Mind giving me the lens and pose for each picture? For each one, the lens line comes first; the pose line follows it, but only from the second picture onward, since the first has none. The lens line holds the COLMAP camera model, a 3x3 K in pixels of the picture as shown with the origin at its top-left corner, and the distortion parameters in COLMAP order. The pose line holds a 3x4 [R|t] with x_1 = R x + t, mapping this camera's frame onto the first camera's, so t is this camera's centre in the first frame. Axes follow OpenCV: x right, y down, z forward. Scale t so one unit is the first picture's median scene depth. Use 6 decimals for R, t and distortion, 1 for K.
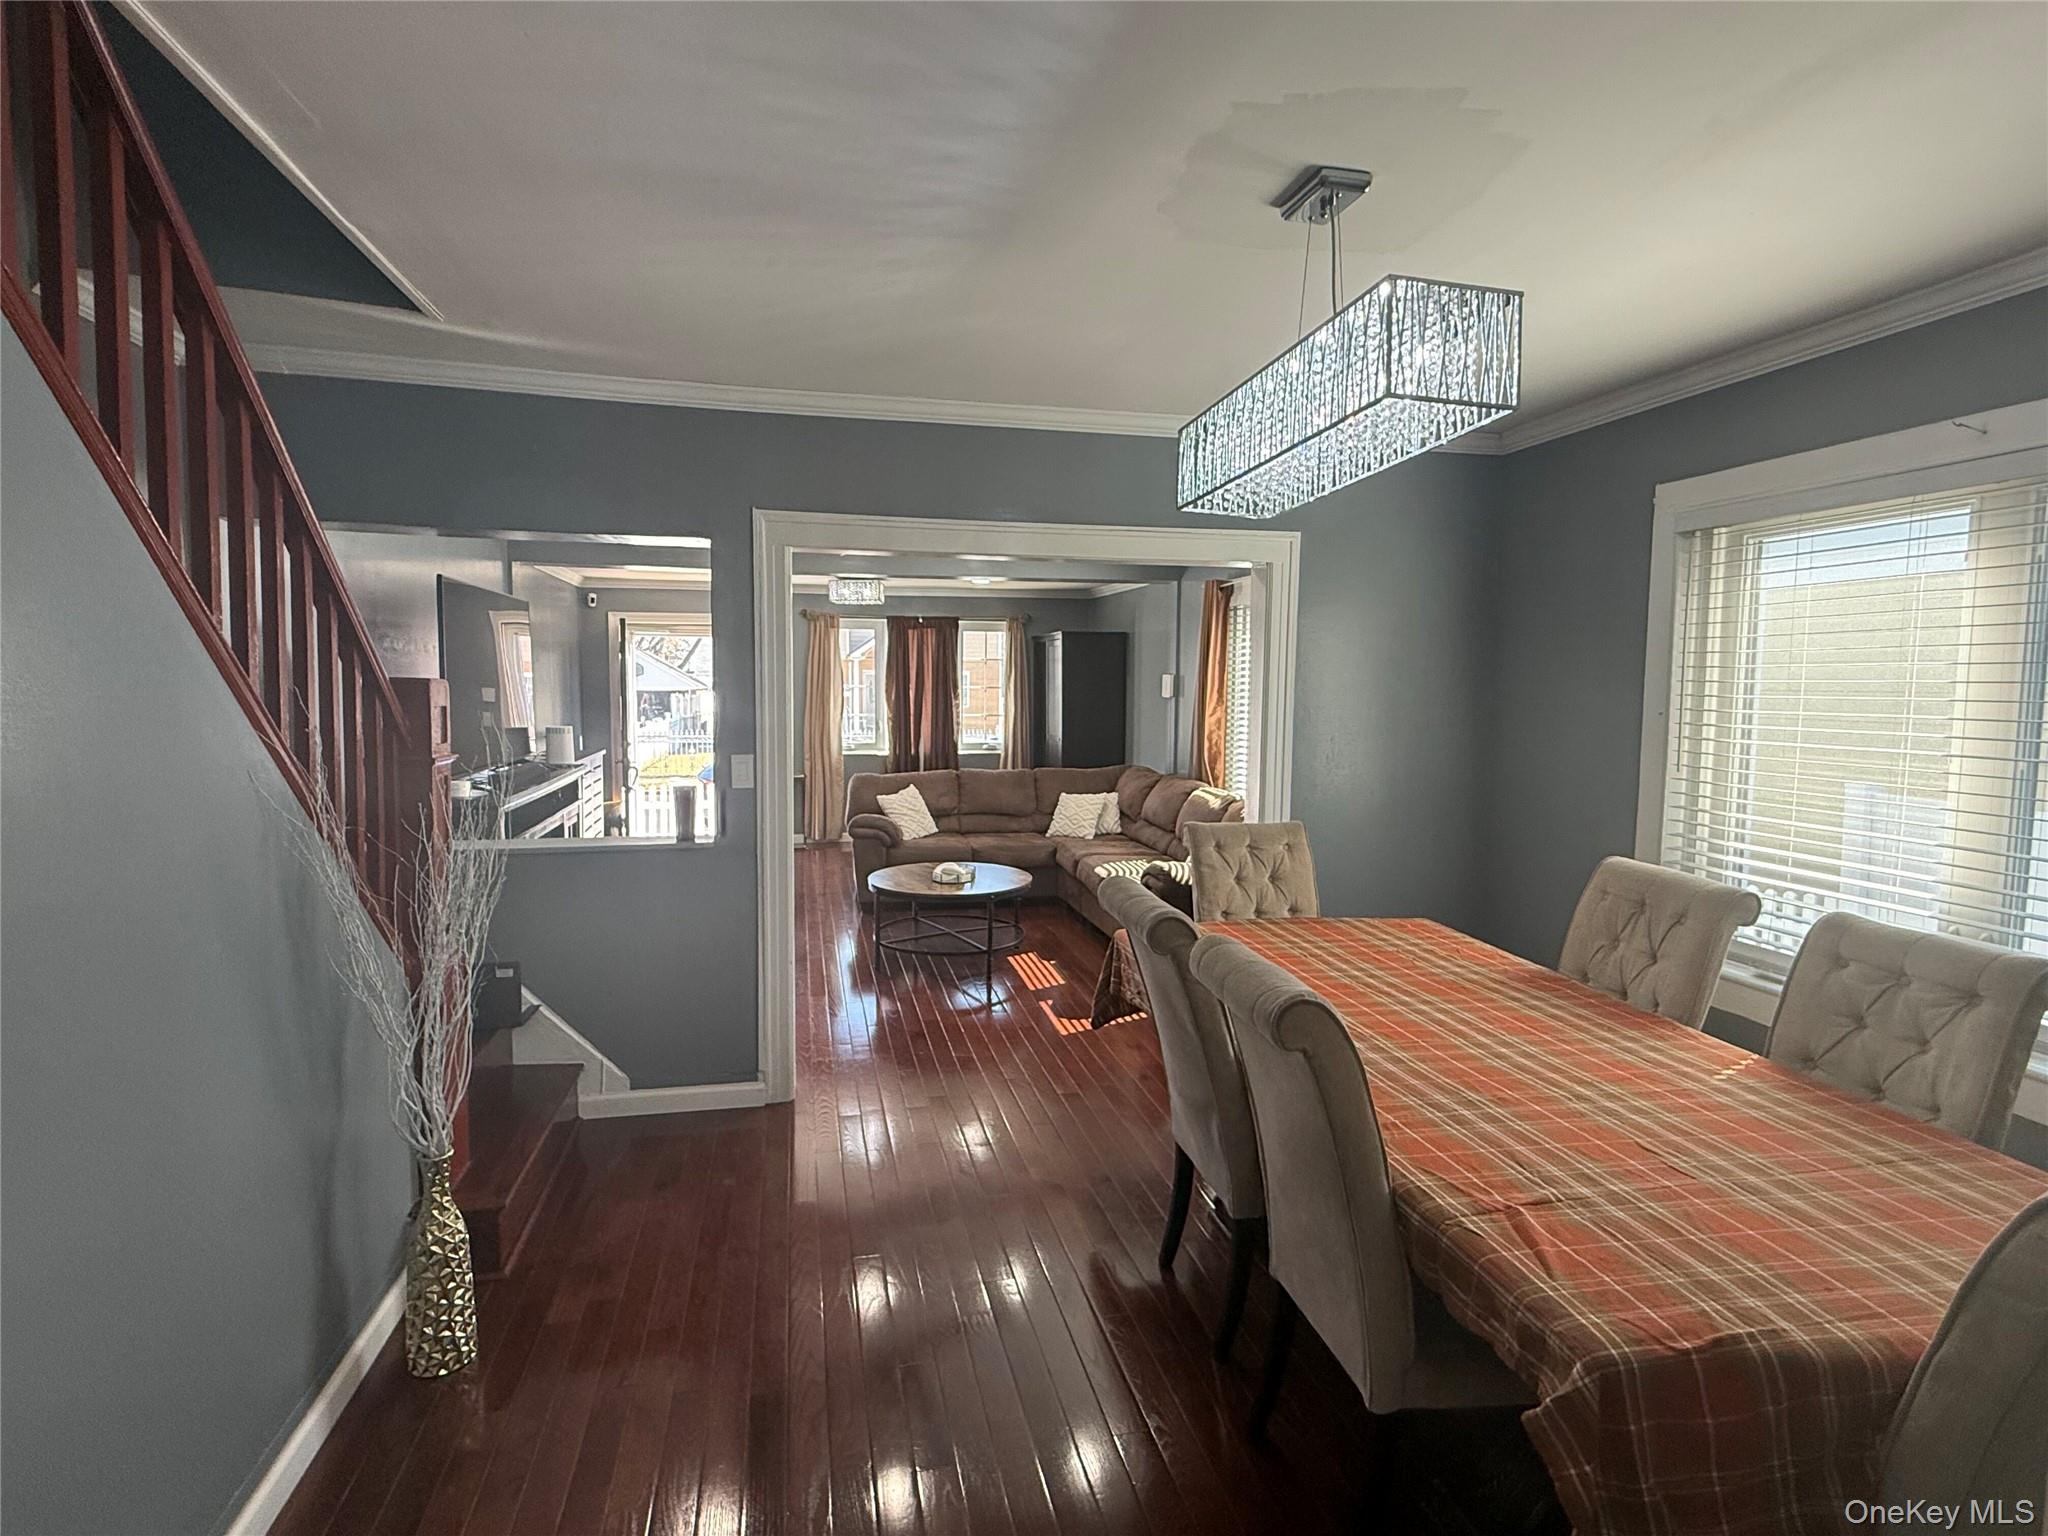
lens RADIAL K [[1023.7, 0, 1019.1], [0, 1023.7, 770.8], [0, 0, 1]] dist [0.001073, 0.000179]
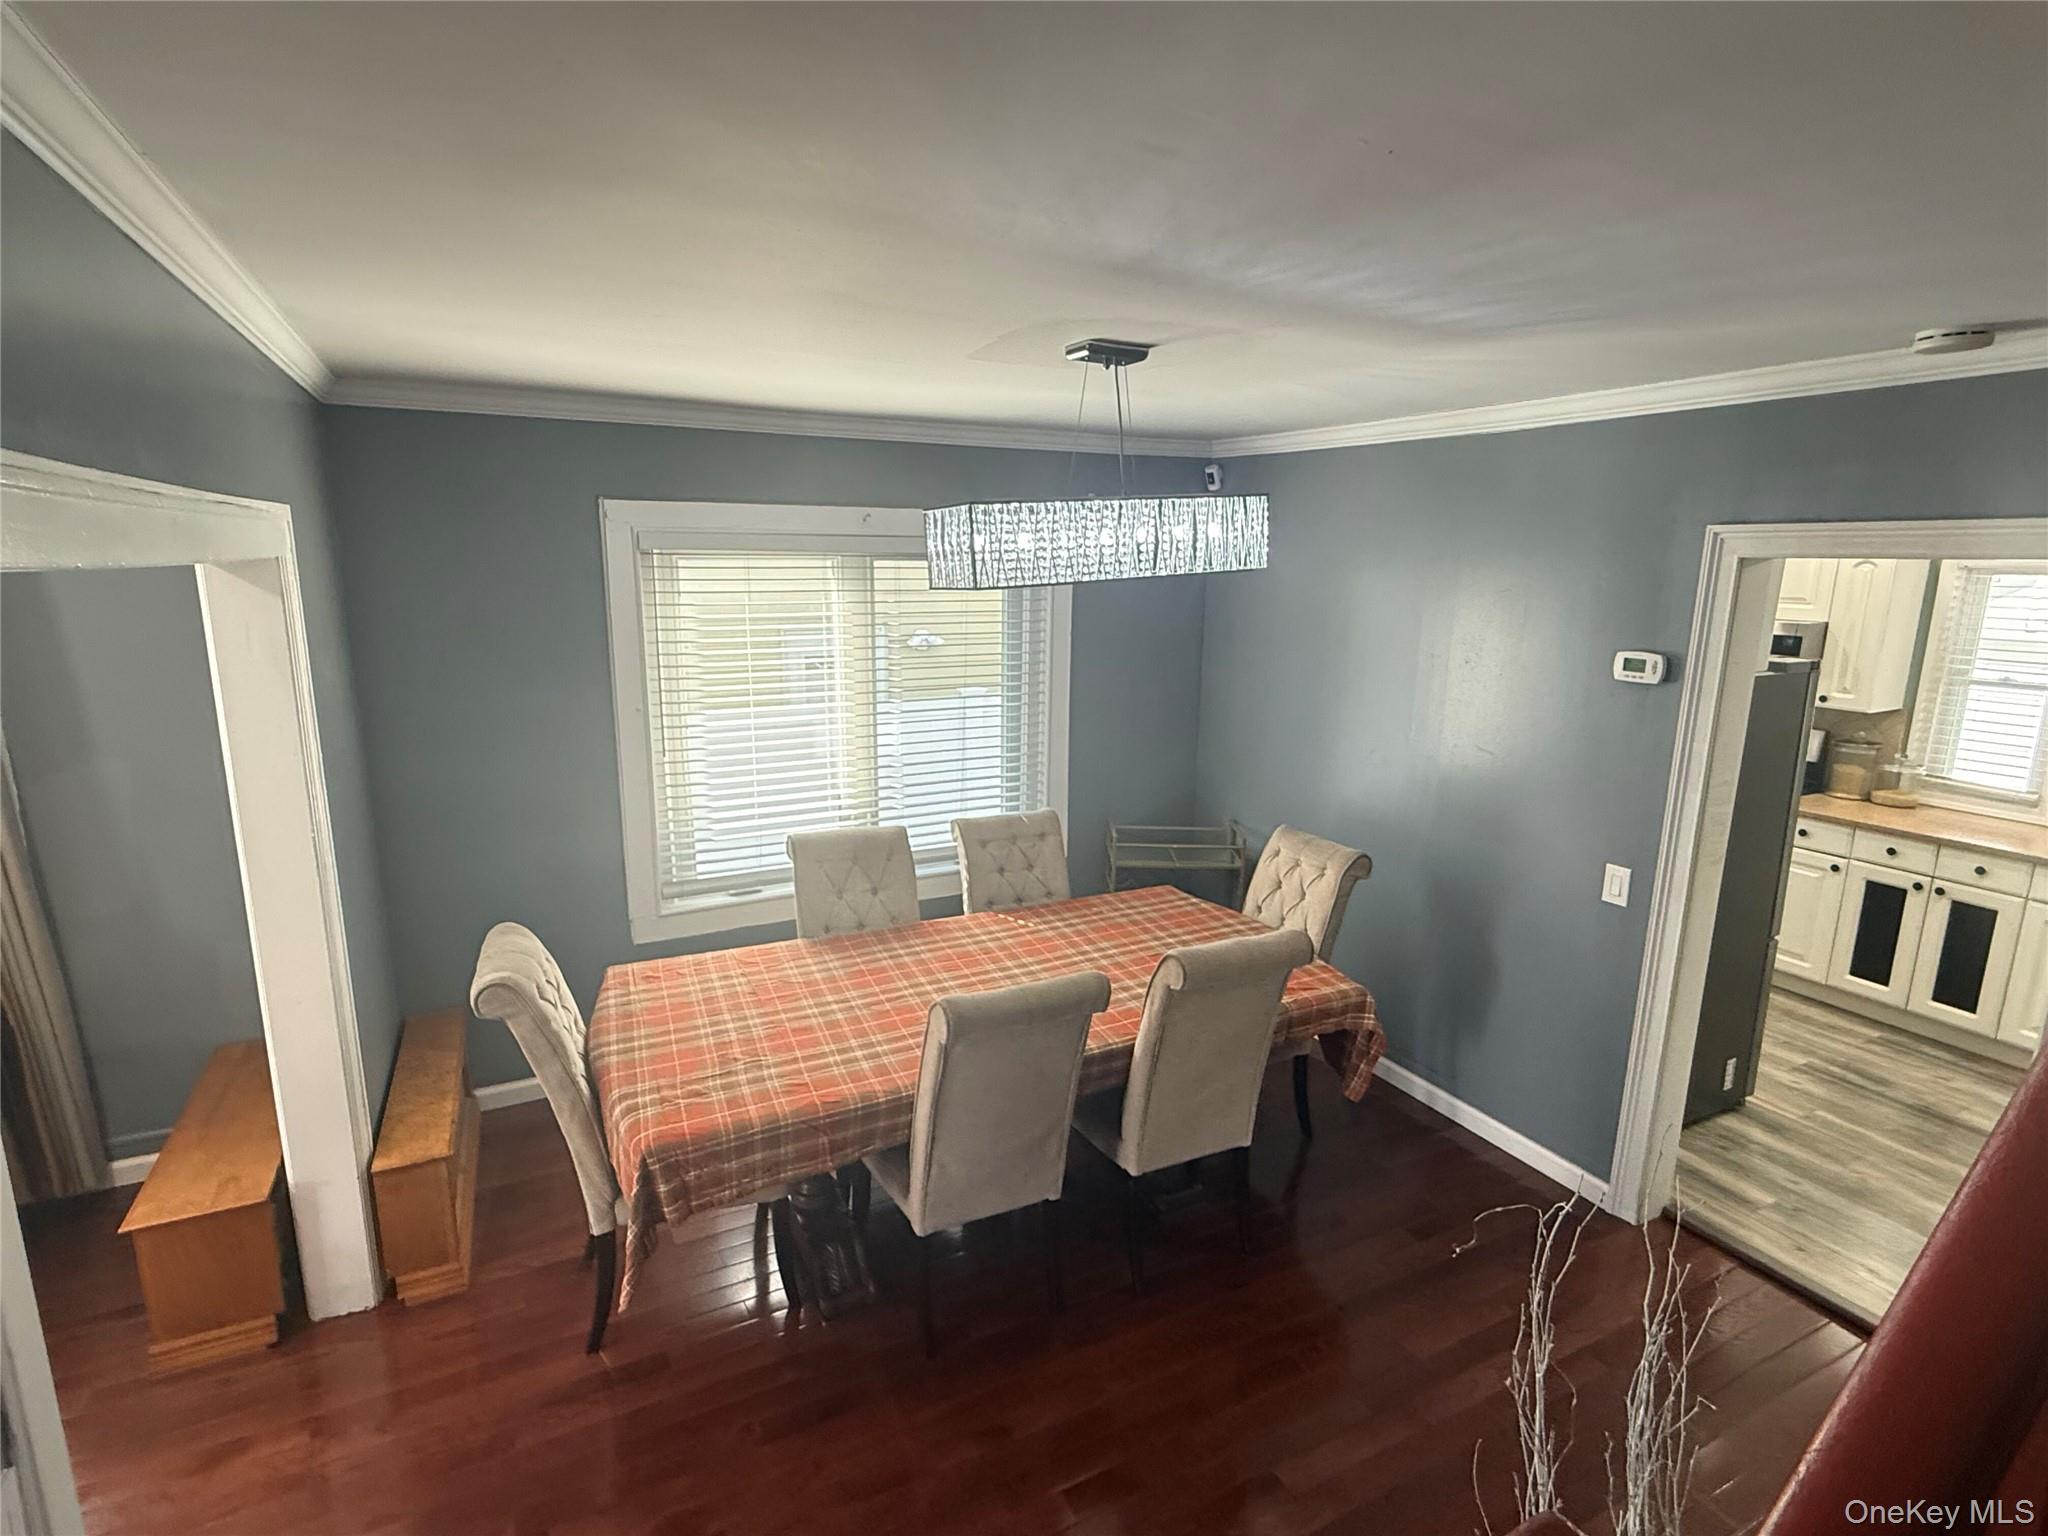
lens RADIAL K [[1023.7, 0, 1019.1], [0, 1023.7, 770.8], [0, 0, 1]] dist [0.001073, 0.000179]
pose [[-0.256849, -0.208073, 0.943787, -0.267325], [0.074353, 0.969400, 0.233955, -0.108402], [-0.963587, 0.130265, -0.233519, 0.425381]]
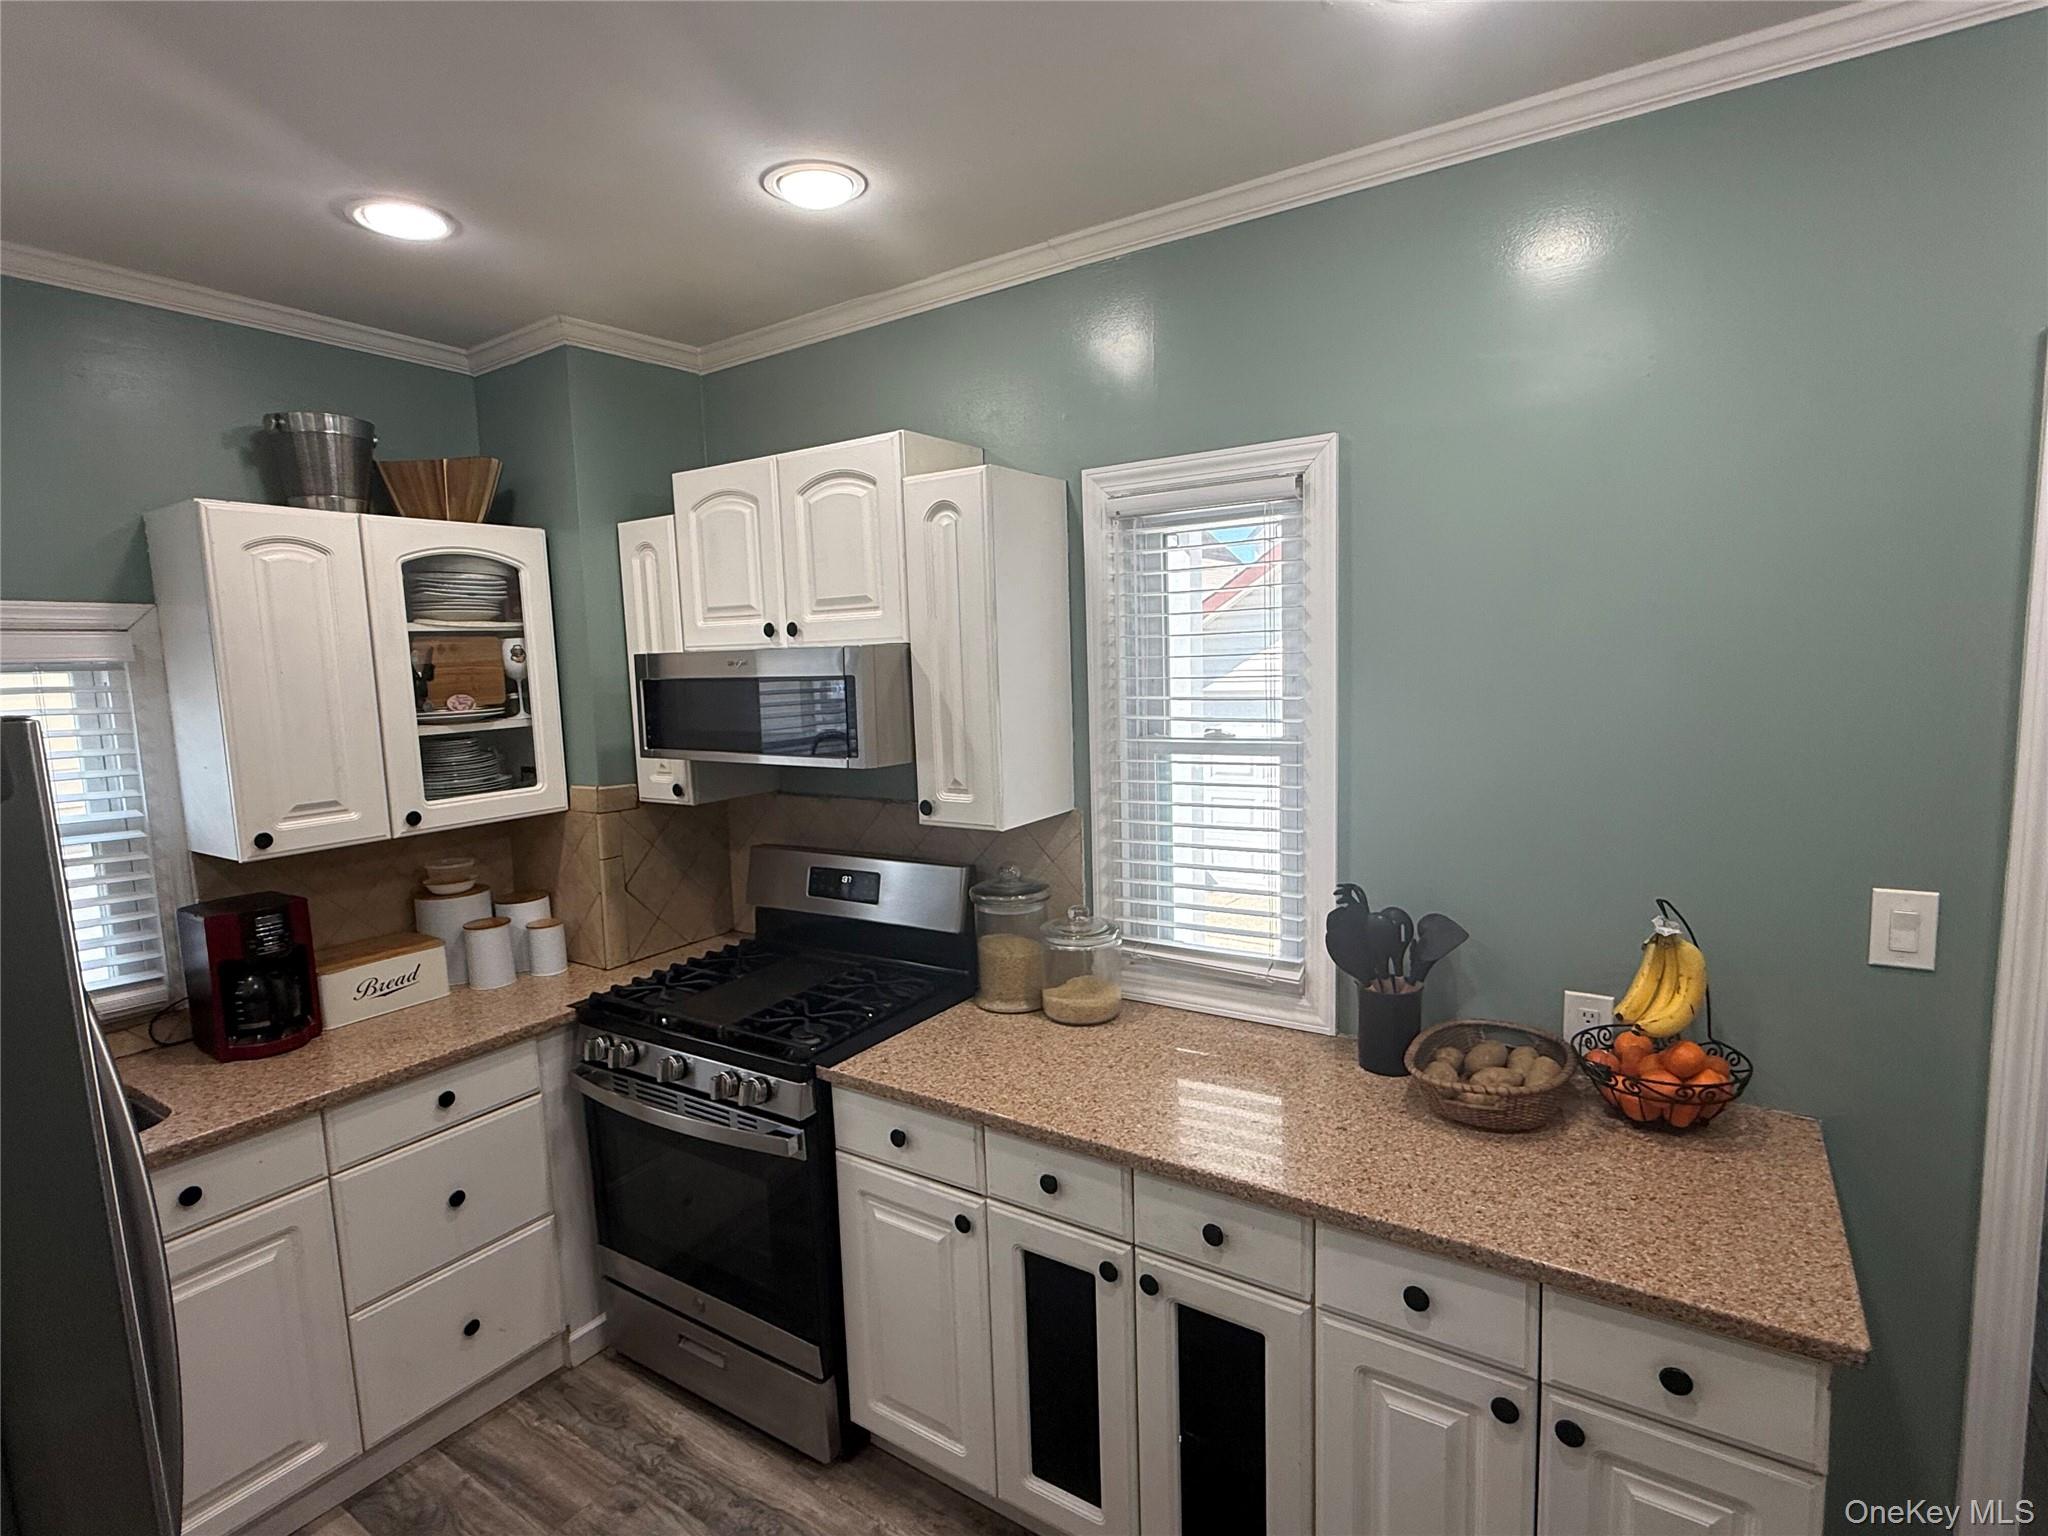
lens RADIAL K [[1023.7, 0, 1019.1], [0, 1023.7, 770.8], [0, 0, 1]] dist [0.001073, 0.000179]
pose [[-0.692665, -0.065568, 0.718273, 0.012193], [0.091883, 0.979724, 0.178042, -0.017281], [-0.715383, 0.189321, -0.672596, -0.079909]]
